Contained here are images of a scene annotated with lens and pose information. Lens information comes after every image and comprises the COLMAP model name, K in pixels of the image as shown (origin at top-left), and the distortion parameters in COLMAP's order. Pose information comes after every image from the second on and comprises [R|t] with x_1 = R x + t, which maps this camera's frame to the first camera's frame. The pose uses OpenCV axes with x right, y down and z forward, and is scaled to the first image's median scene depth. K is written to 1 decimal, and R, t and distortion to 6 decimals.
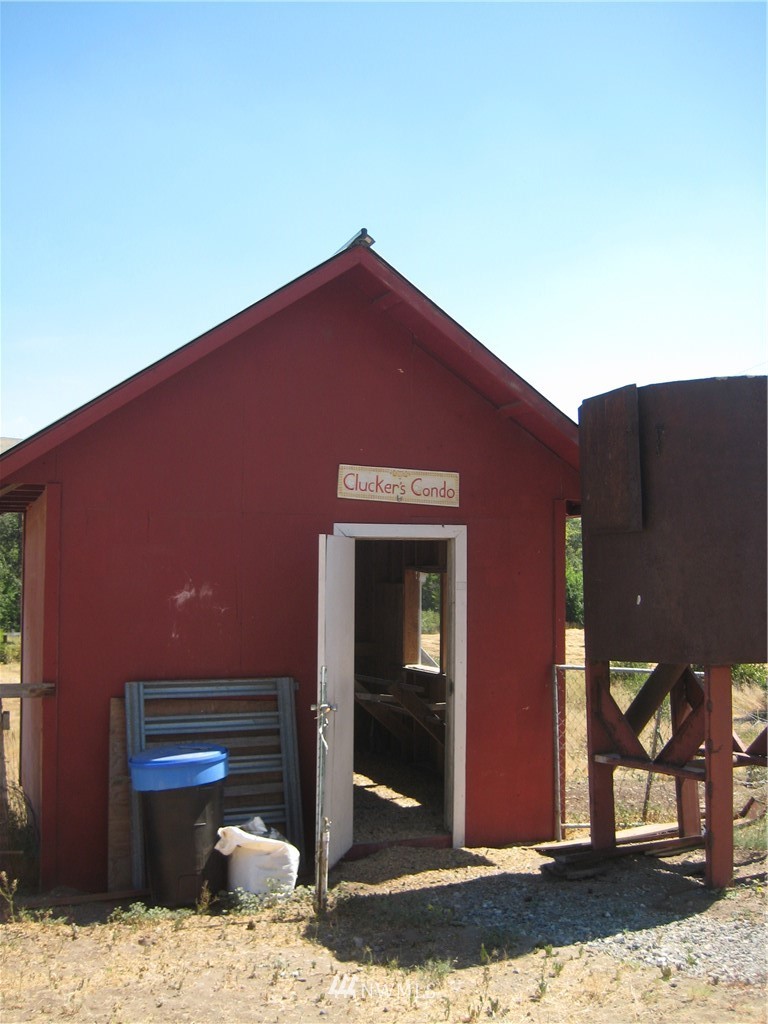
lens RADIAL K [[1074.3, 0, 384.0], [0, 1074.3, 512.0], [0, 0, 1]] dist [-0.158965, 0.225675]
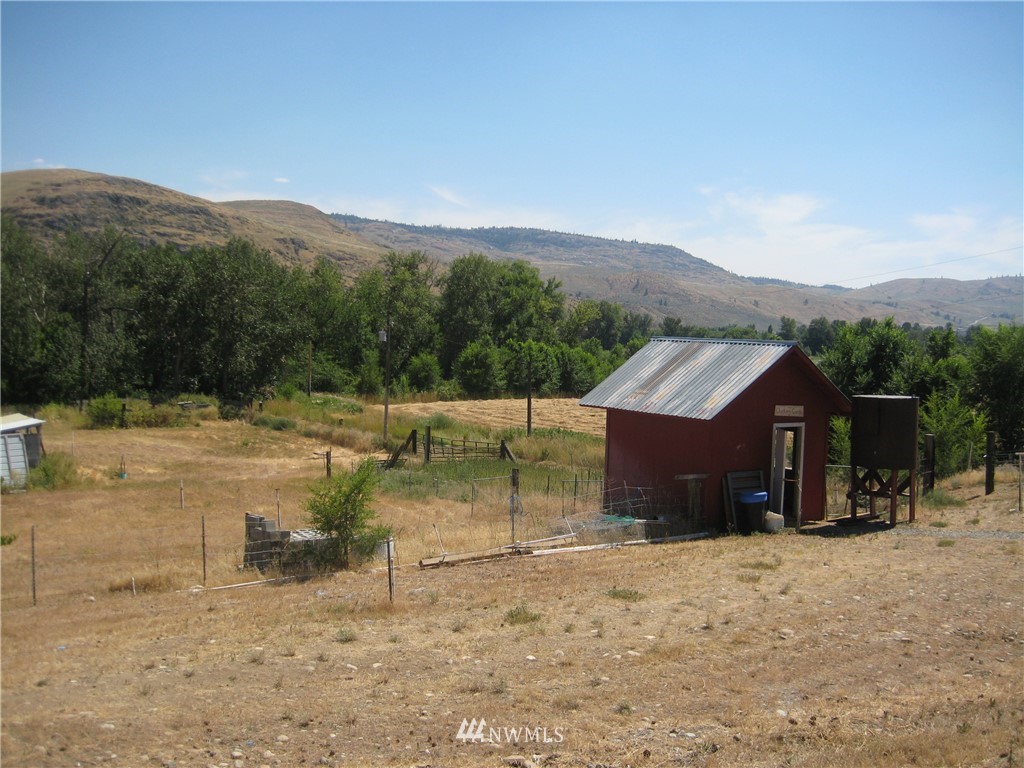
lens RADIAL K [[1074.3, 0, 512.0], [0, 1074.3, 384.0], [0, 0, 1]] dist [-0.158965, 0.225675]
pose [[0.982752, 0.014865, 0.184330, -1.560821], [-0.034466, 0.994022, 0.103595, -0.455828], [-0.181688, -0.108161, 0.977390, -2.196521]]
